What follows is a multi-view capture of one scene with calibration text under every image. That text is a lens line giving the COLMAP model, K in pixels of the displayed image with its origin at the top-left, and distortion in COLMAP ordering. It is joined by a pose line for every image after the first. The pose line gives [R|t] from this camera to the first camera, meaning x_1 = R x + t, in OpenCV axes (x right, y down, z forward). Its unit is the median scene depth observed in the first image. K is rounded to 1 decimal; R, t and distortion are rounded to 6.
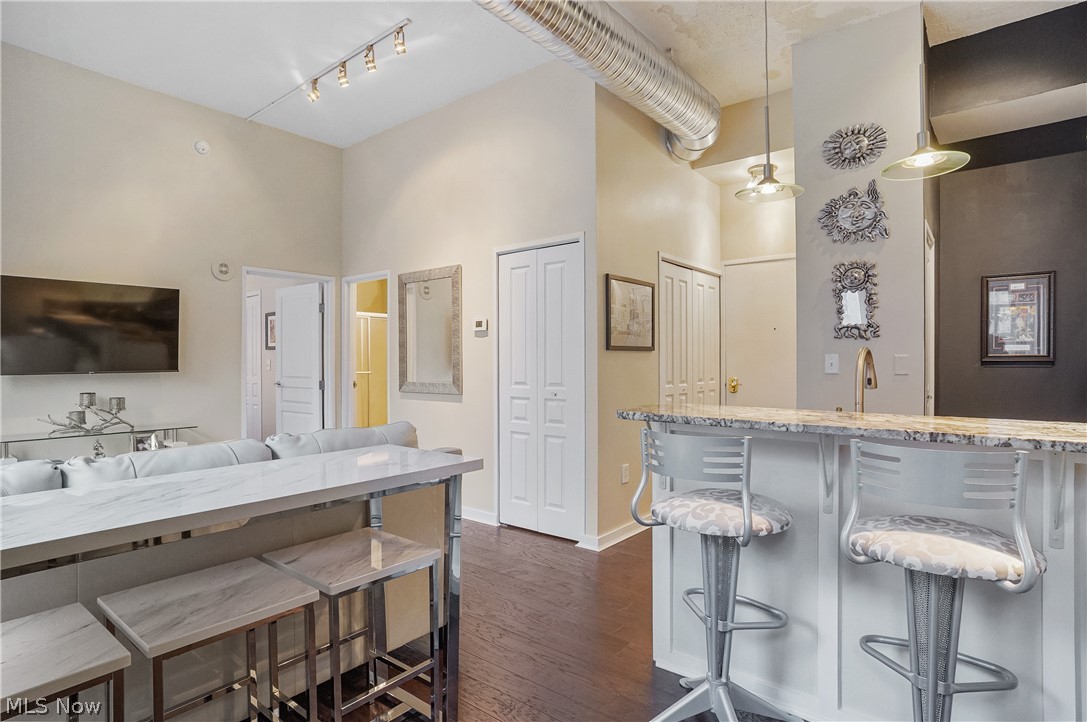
lens RADIAL K [[567.8, 0, 541.1], [0, 567.8, 366.8], [0, 0, 1]] dist [-0.076736, 0.042039]
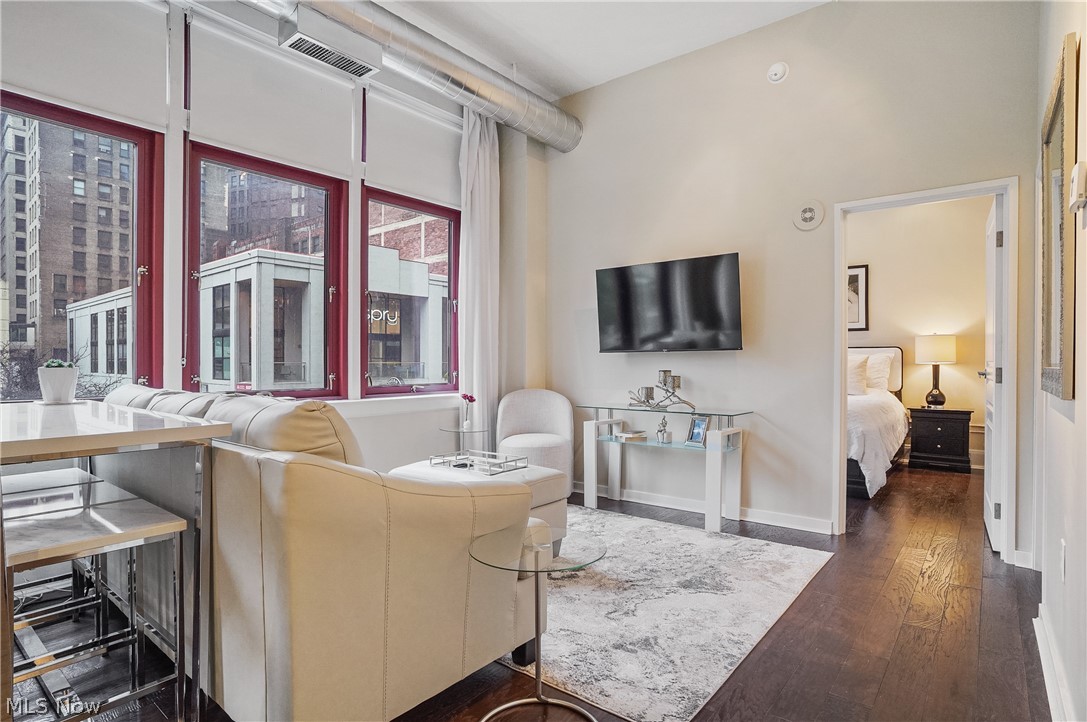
lens RADIAL K [[573.0, 0, 540.2], [0, 573.0, 360.4], [0, 0, 1]] dist [-0.079665, 0.045157]
pose [[-0.007561, 0.000732, -0.999971, 0.240968], [-0.008883, 0.999960, 0.000799, 0.030412], [0.999932, 0.008889, -0.007554, 0.773969]]
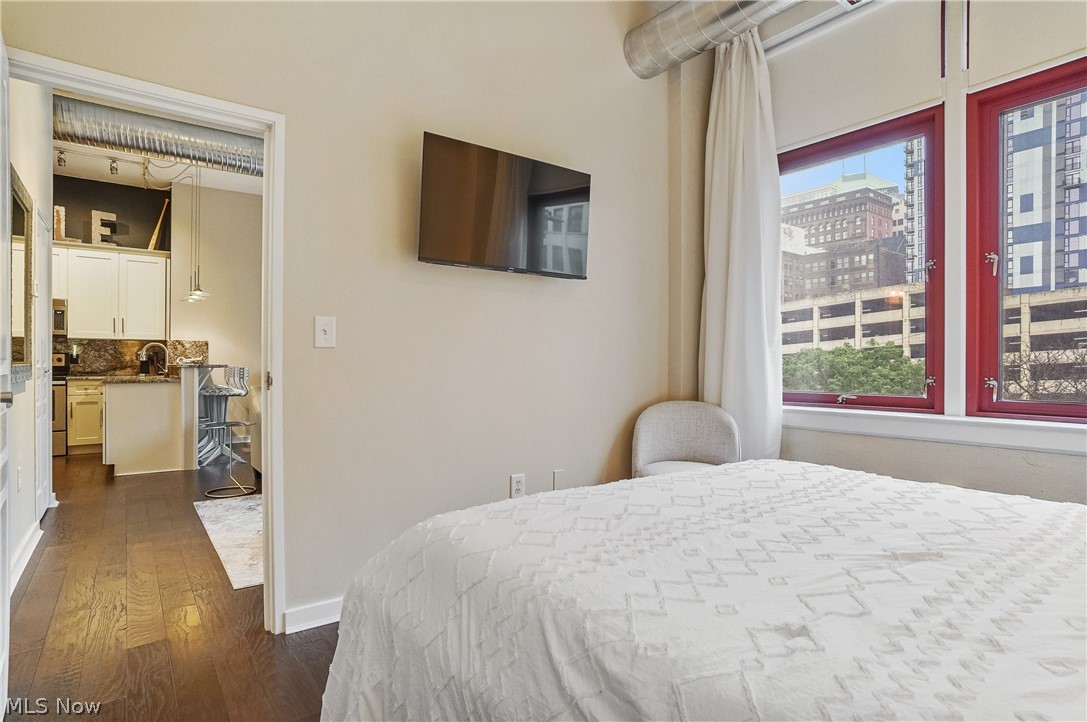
lens RADIAL K [[570.3, 0, 542.1], [0, 570.3, 363.1], [0, 0, 1]] dist [-0.078538, 0.044294]
pose [[-0.969586, -0.000840, 0.244749, -1.097961], [0.000837, 0.999977, 0.006745, 0.027397], [-0.244749, 0.006745, -0.969563, 1.756310]]
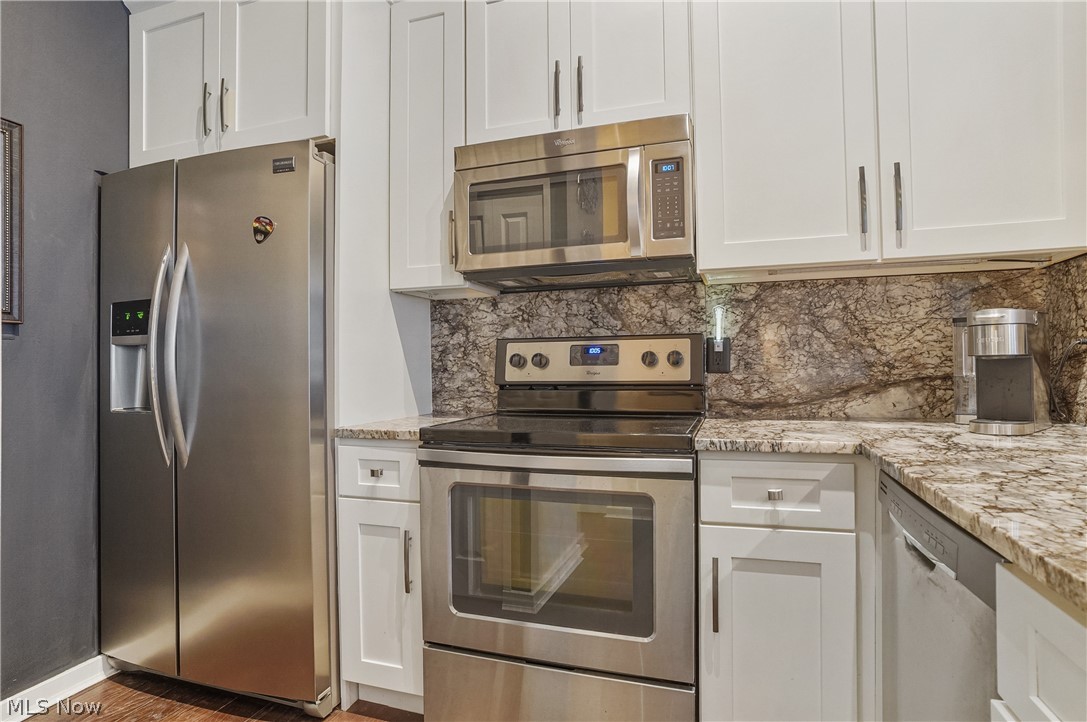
lens RADIAL K [[575.5, 0, 543.5], [0, 575.5, 361.0], [0, 0, 1]] dist [-0.080138, 0.047256]
pose [[-0.342052, 0.015183, 0.939558, 0.353250], [0.019370, 0.999771, -0.009104, 0.031472], [-0.939481, 0.015085, -0.342268, 0.737436]]
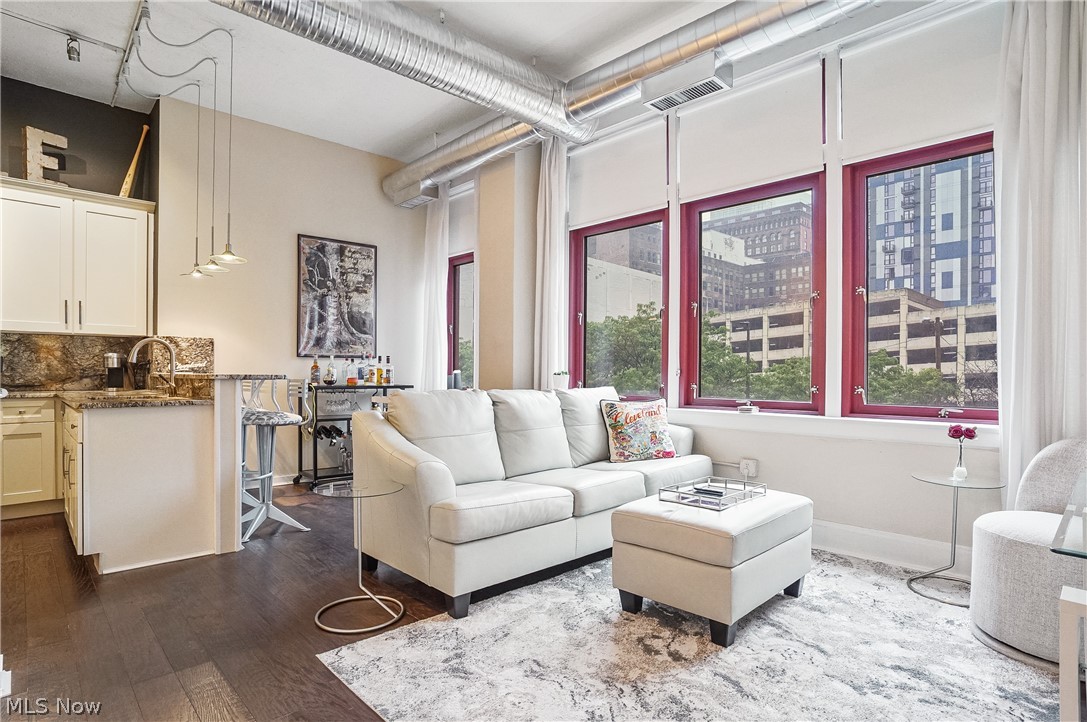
lens RADIAL K [[574.5, 0, 543.7], [0, 574.5, 374.7], [0, 0, 1]] dist [-0.075707, 0.041548]
pose [[-0.991544, -0.004444, 0.129693, -0.456502], [-0.002740, 0.999908, 0.013319, 0.027738], [-0.129740, 0.012851, -0.991465, 1.377758]]
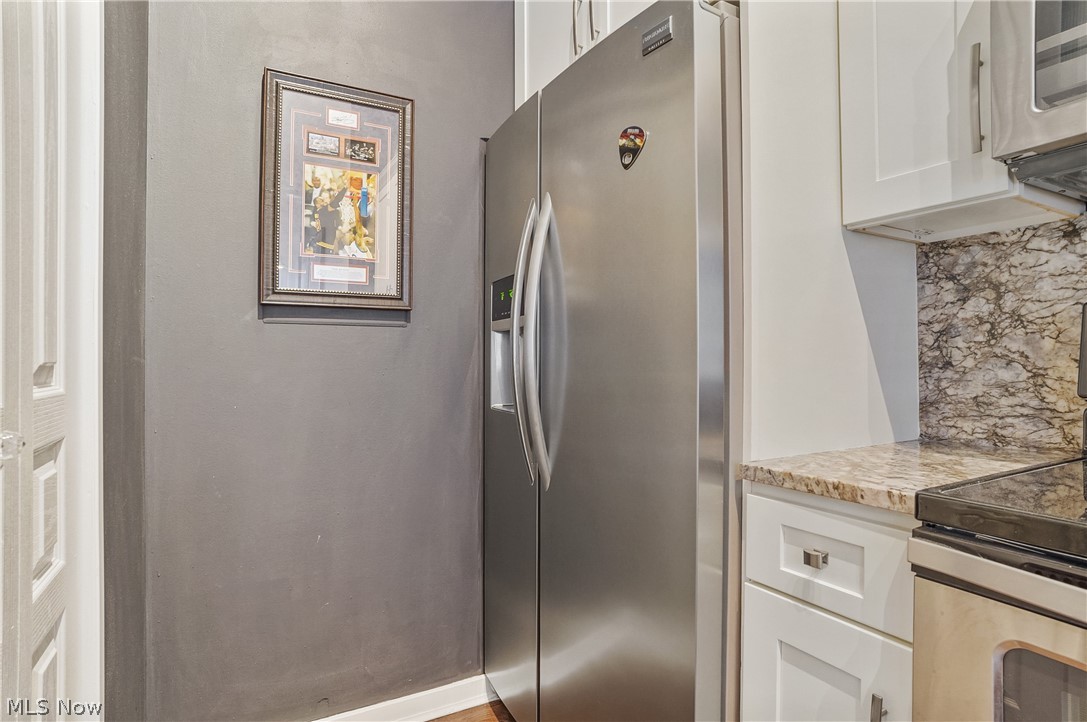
lens RADIAL K [[573.0, 0, 540.2], [0, 573.0, 360.4], [0, 0, 1]] dist [-0.079665, 0.045157]
pose [[0.384394, 0.004073, 0.923160, 0.557455], [0.008143, 0.999936, -0.007802, 0.031377], [-0.923133, 0.010516, 0.384336, 0.724163]]
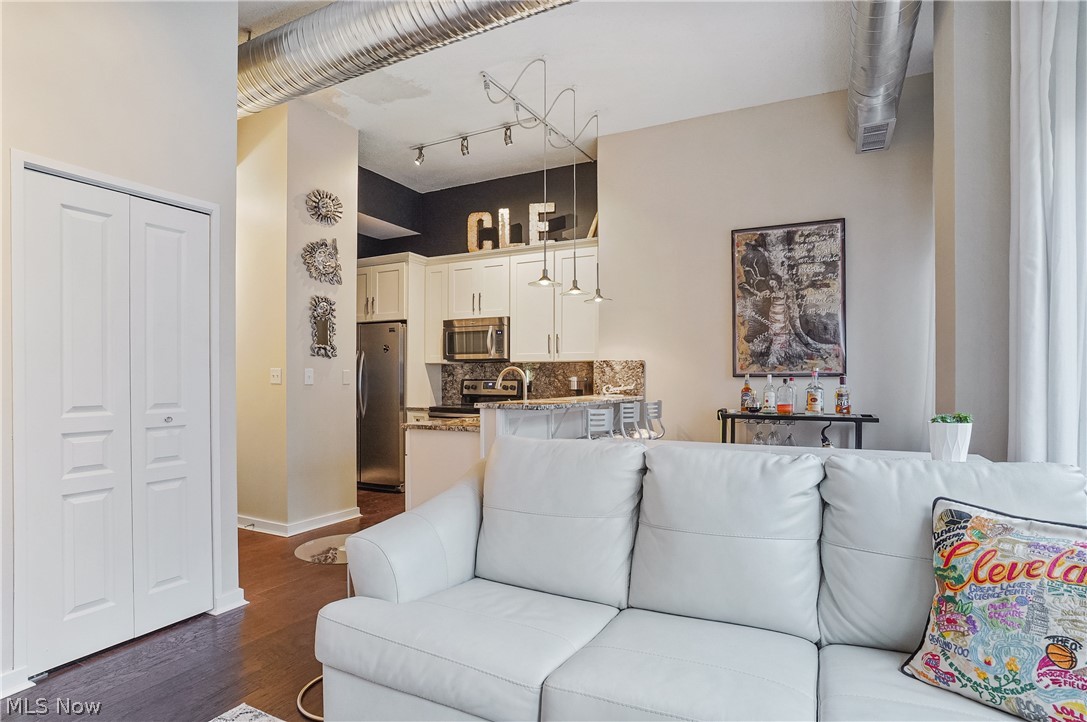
lens RADIAL K [[574.5, 0, 543.7], [0, 574.5, 374.7], [0, 0, 1]] dist [-0.075707, 0.041548]
pose [[-0.207865, 0.007313, 0.978130, -0.740110], [0.009393, 0.999941, -0.005480, 0.002107], [-0.978112, 0.008049, -0.207922, 0.697510]]
